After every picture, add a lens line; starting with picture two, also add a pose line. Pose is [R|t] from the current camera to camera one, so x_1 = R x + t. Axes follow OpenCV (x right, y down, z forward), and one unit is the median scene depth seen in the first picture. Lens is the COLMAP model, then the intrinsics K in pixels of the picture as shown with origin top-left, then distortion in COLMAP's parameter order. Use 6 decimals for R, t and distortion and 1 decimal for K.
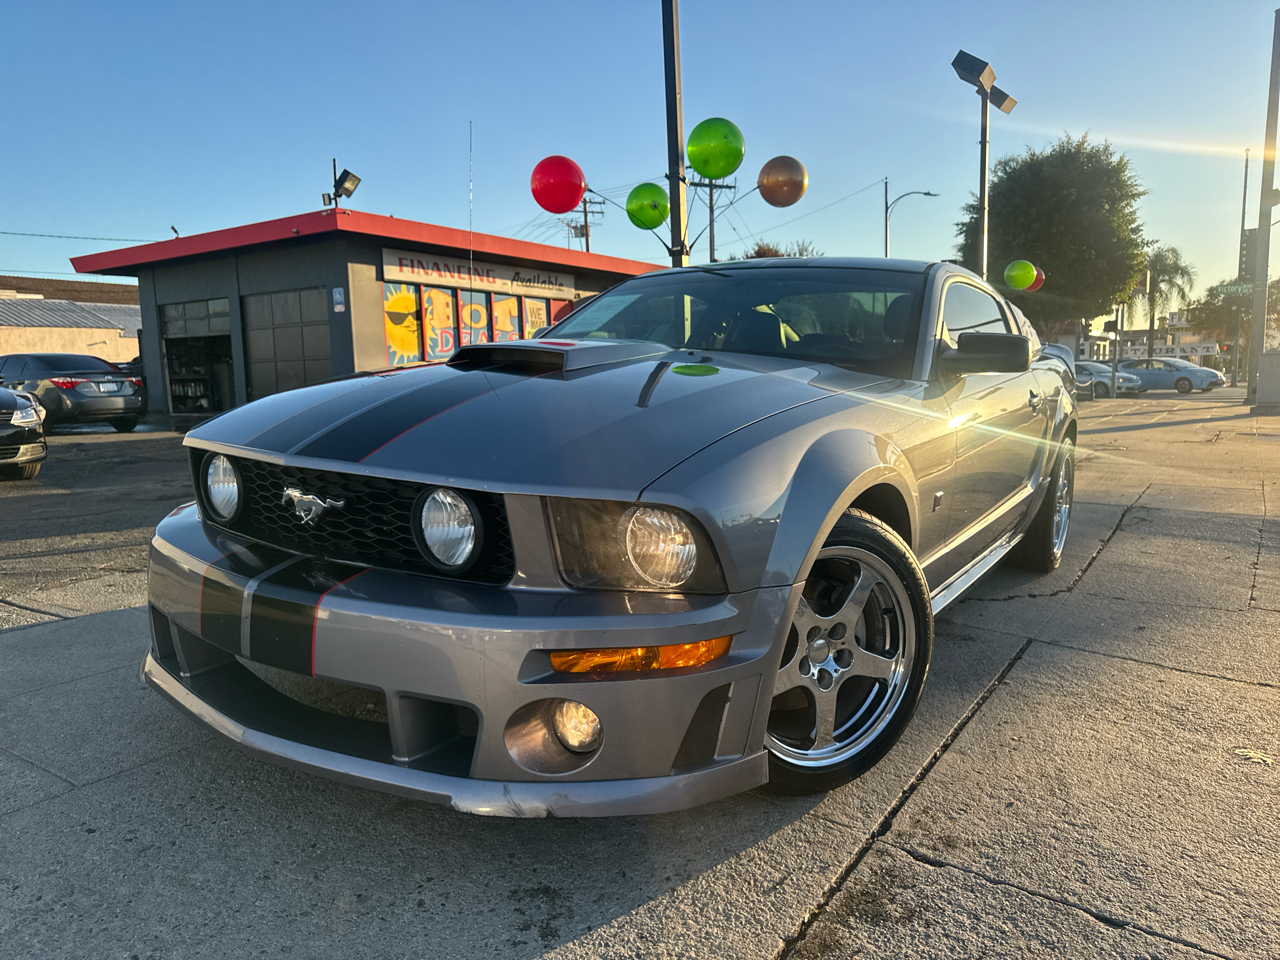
lens RADIAL K [[902.0, 0, 639.8], [0, 902.0, 487.3], [0, 0, 1]] dist [0.028909, -0.034556]
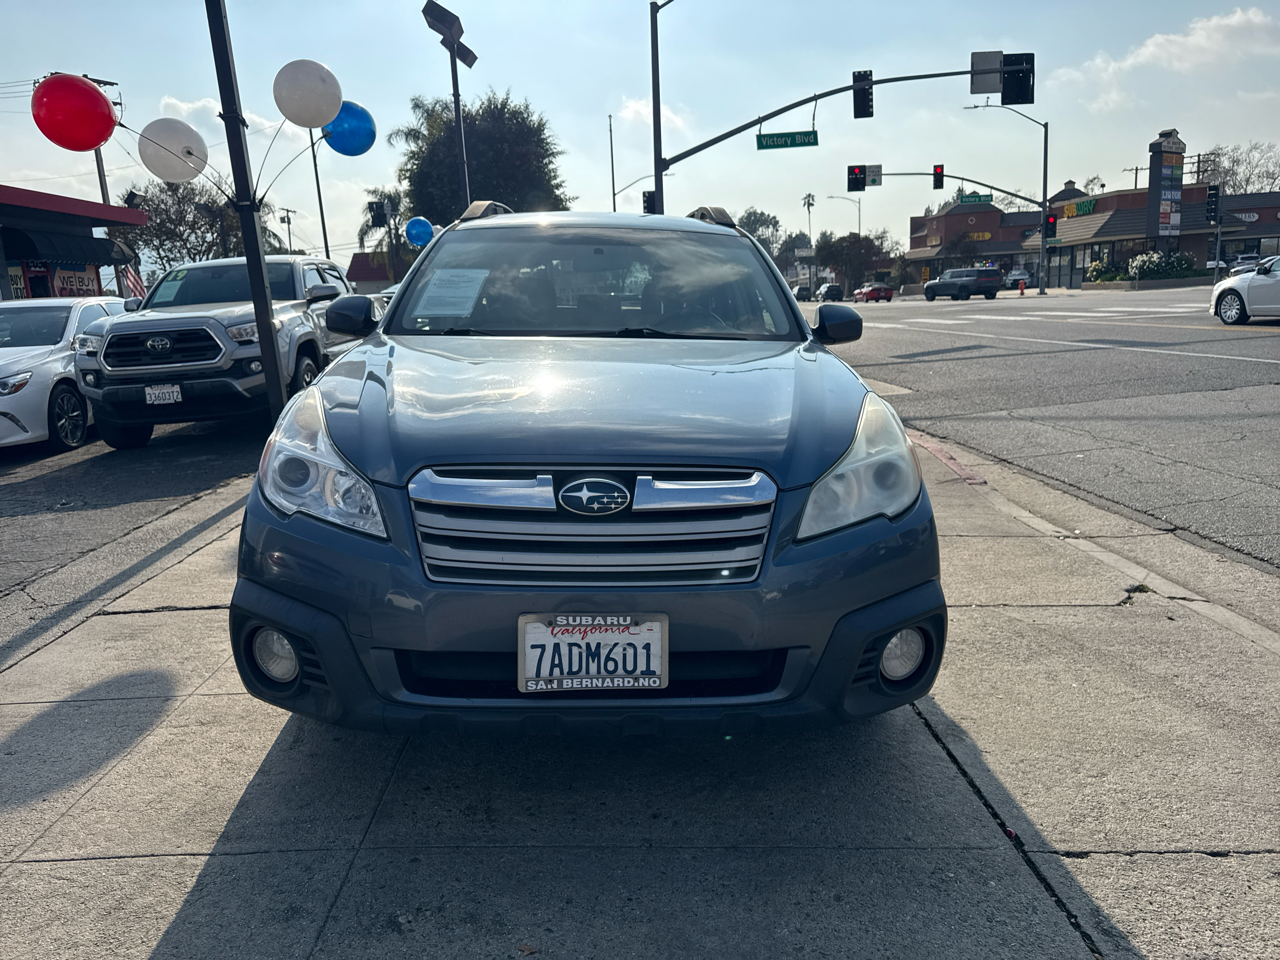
lens RADIAL K [[911.0, 0, 641.4], [0, 911.0, 473.6], [0, 0, 1]] dist [0.023563, -0.030335]
pose [[0.819431, -0.125994, 0.559159, -0.056454], [0.099760, 0.992002, 0.077331, -0.016614], [-0.564430, -0.007586, 0.825446, 0.030684]]
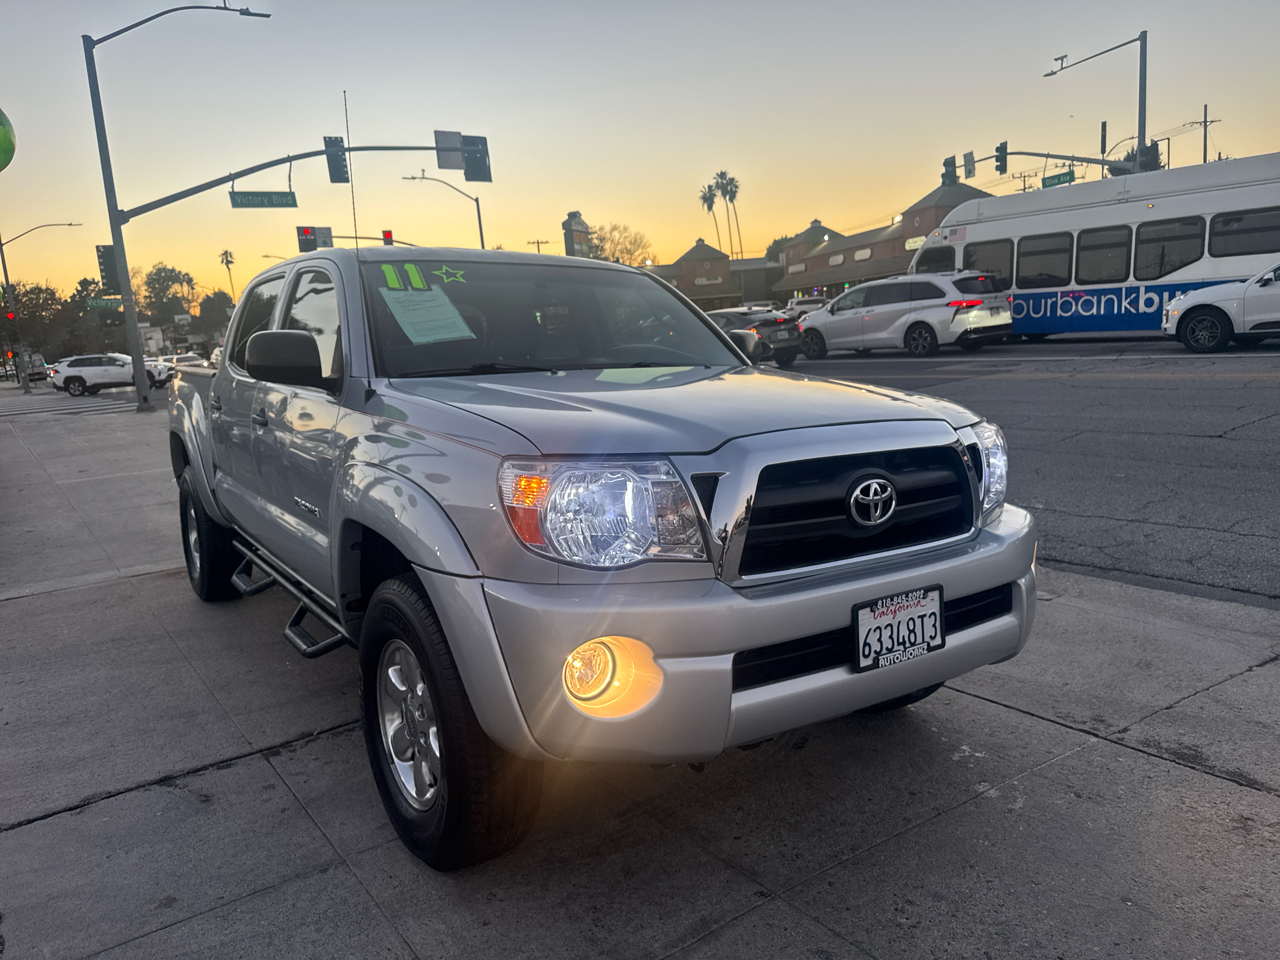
lens RADIAL K [[902.0, 0, 639.8], [0, 902.0, 487.3], [0, 0, 1]] dist [0.028909, -0.034556]
pose [[0.358093, -0.167265, 0.918582, -0.119325], [0.170373, 0.979011, 0.111852, -0.031278], [-0.918010, 0.116449, 0.379074, 0.092495]]
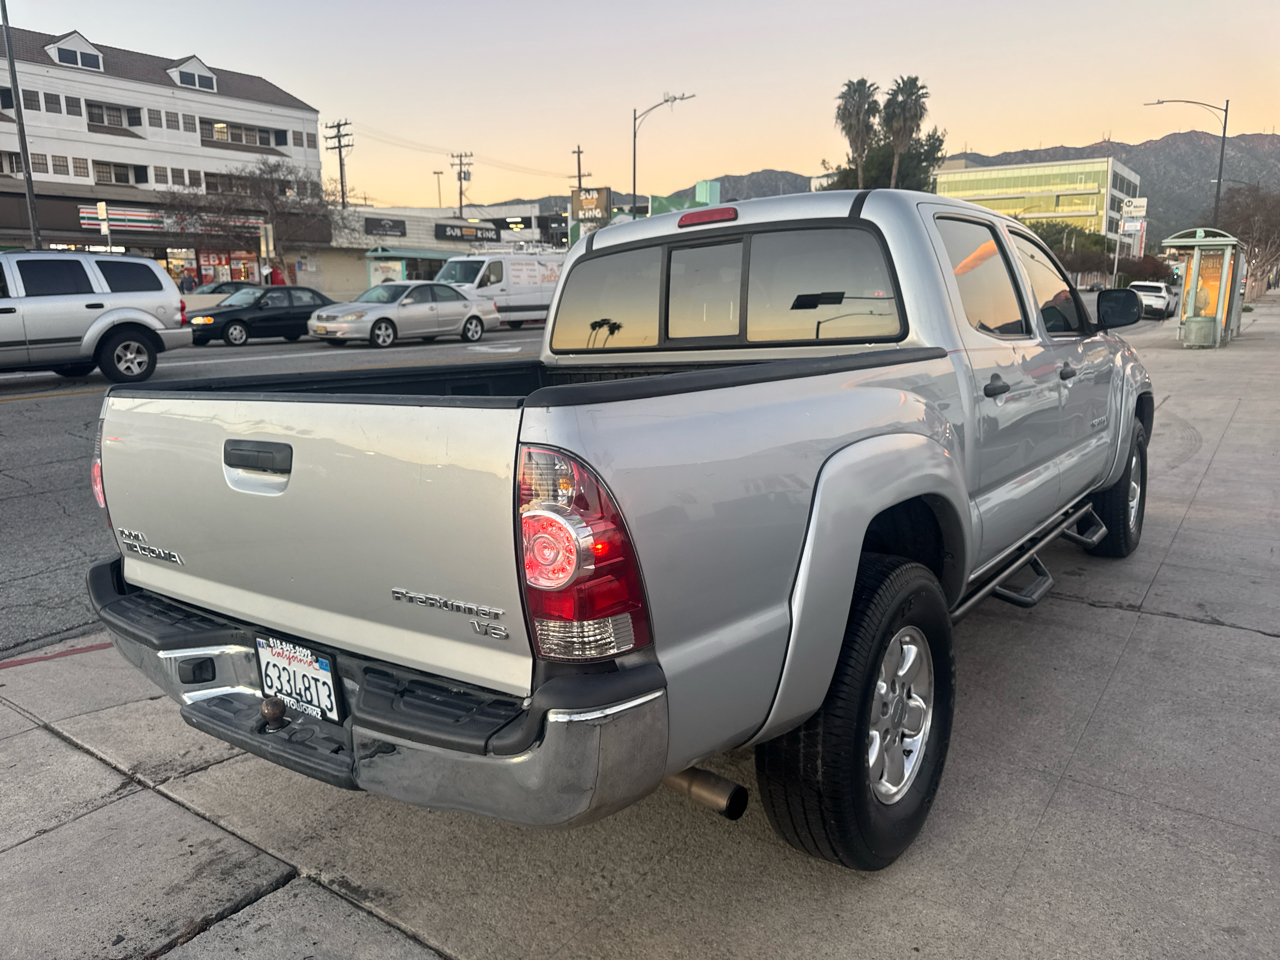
lens RADIAL K [[911.0, 0, 641.4], [0, 911.0, 473.6], [0, 0, 1]] dist [0.023563, -0.030335]
pose [[-0.998674, 0.024197, 0.045429, 0.066738], [0.037004, 0.951008, 0.306945, -0.070527], [-0.035777, 0.308219, -0.950642, 0.365441]]
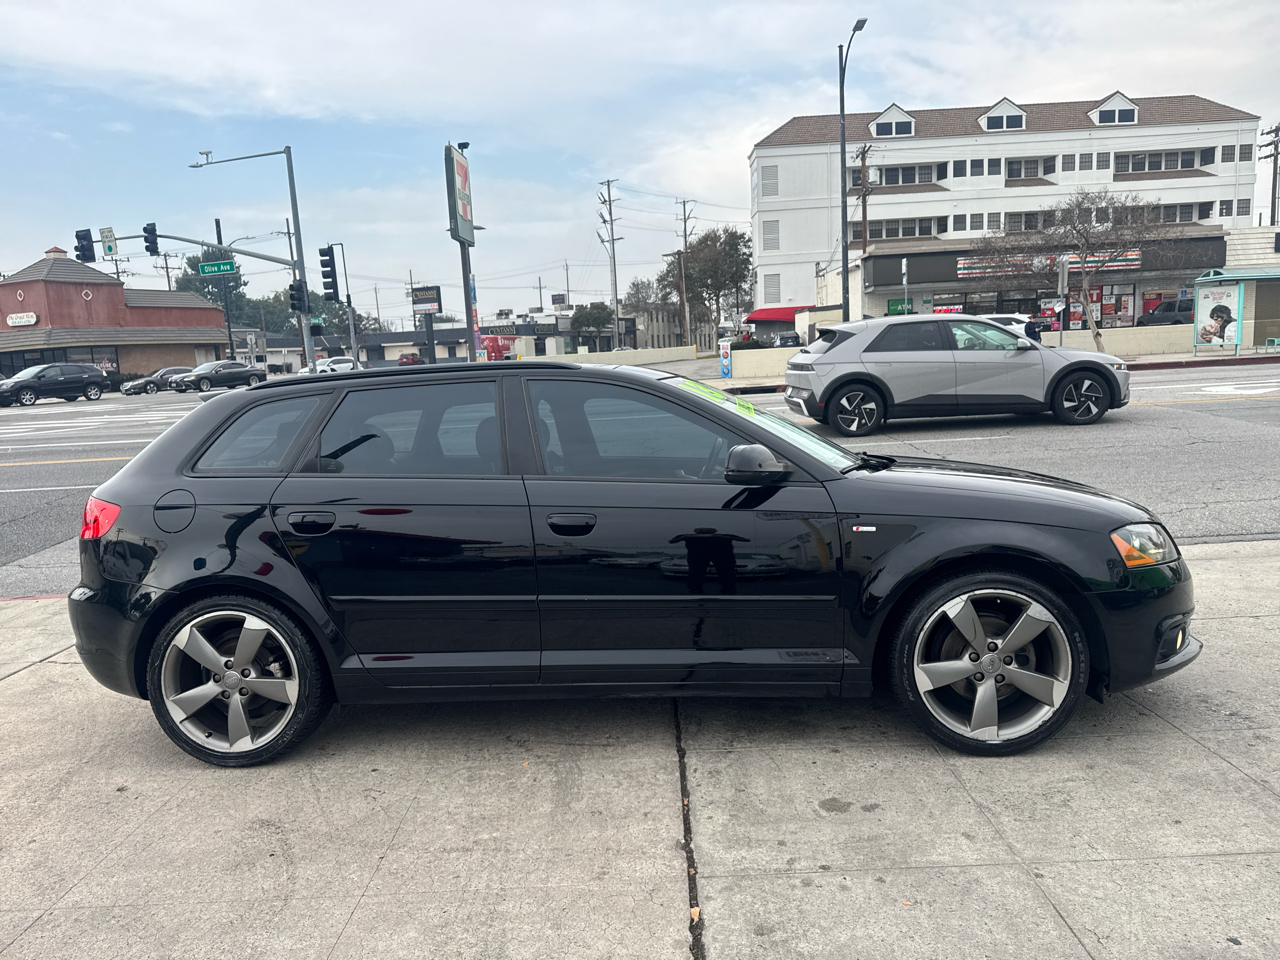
lens RADIAL K [[898.4, 0, 633.5], [0, 898.4, 478.6], [0, 0, 1]] dist [0.042197, -0.051437]
pose [[-0.530574, -0.063040, 0.845291, -0.105197], [0.161535, 0.971435, 0.173840, -0.049903], [-0.832105, 0.228779, -0.505235, 0.246224]]
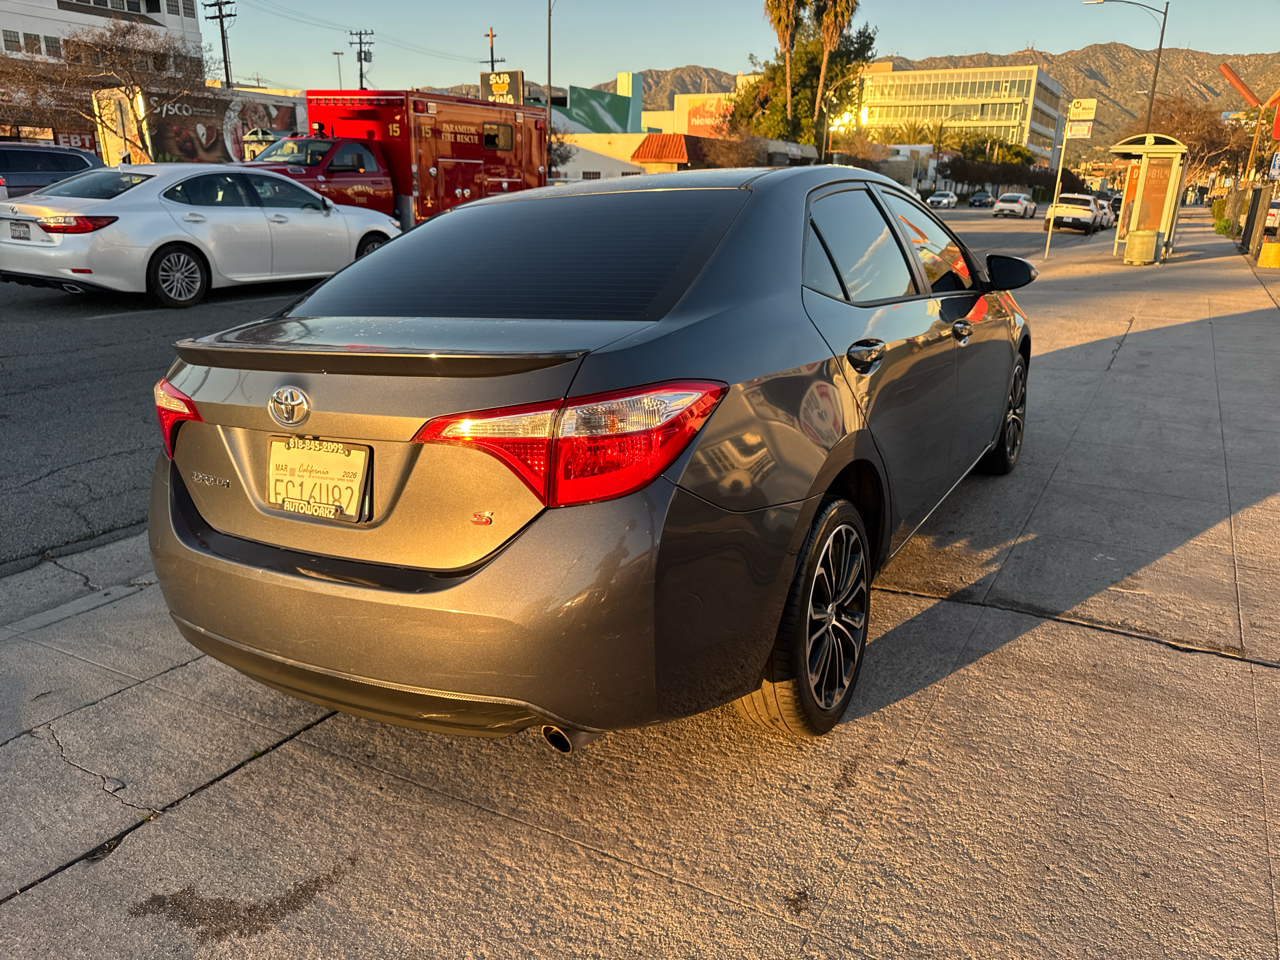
lens RADIAL K [[914.8, 0, 643.4], [0, 914.8, 488.9], [0, 0, 1]] dist [-0.002449, -0.000846]
pose [[-0.998916, 0.020730, -0.041676, 0.062817], [0.001504, 0.909260, 0.416226, -0.057445], [0.046523, 0.415712, -0.908306, 0.296263]]
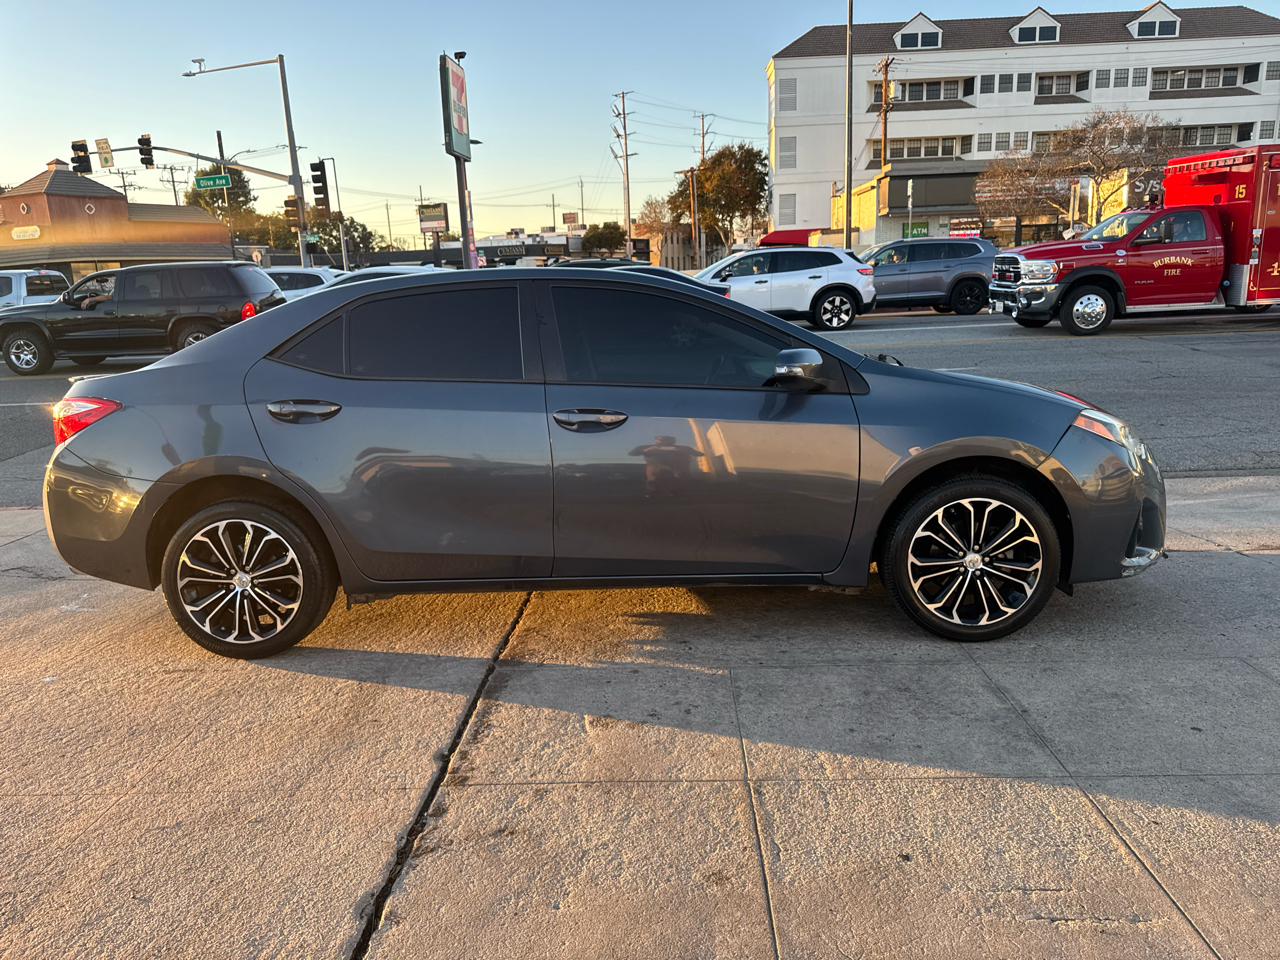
lens RADIAL K [[904.1, 0, 629.1], [0, 904.1, 485.3], [0, 0, 1]] dist [0.019643, -0.020167]
pose [[-0.509609, -0.147698, 0.847634, -0.123296], [0.149570, 0.954949, 0.256321, -0.045450], [-0.847306, 0.257404, -0.464560, 0.220160]]
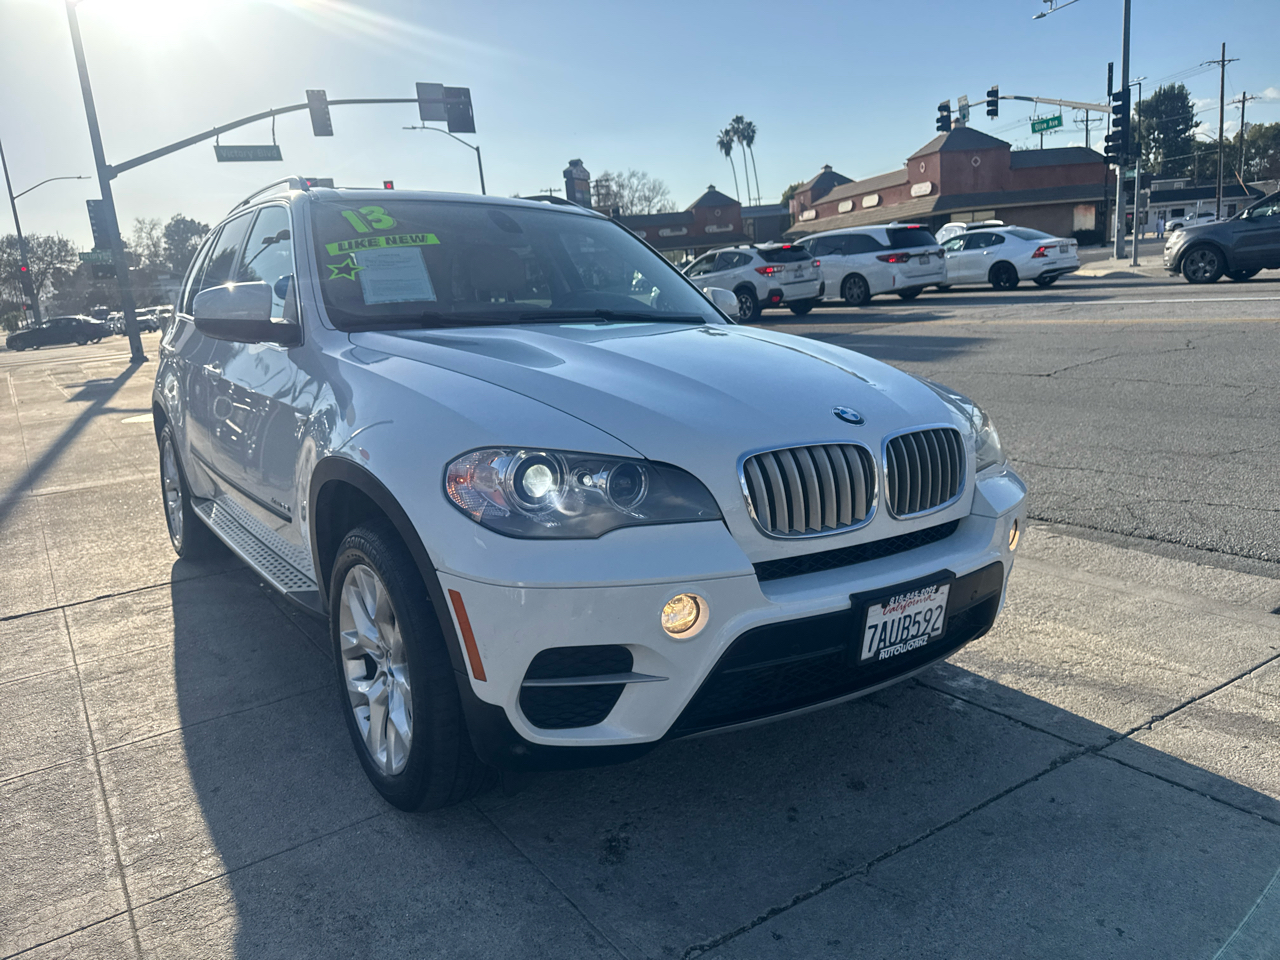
lens RADIAL K [[911.0, 0, 641.4], [0, 911.0, 473.6], [0, 0, 1]] dist [0.023563, -0.030335]
pose [[0.378746, -0.202164, 0.903151, -0.137003], [0.175164, 0.973872, 0.144537, -0.018246], [-0.908774, 0.103457, 0.404262, 0.019504]]
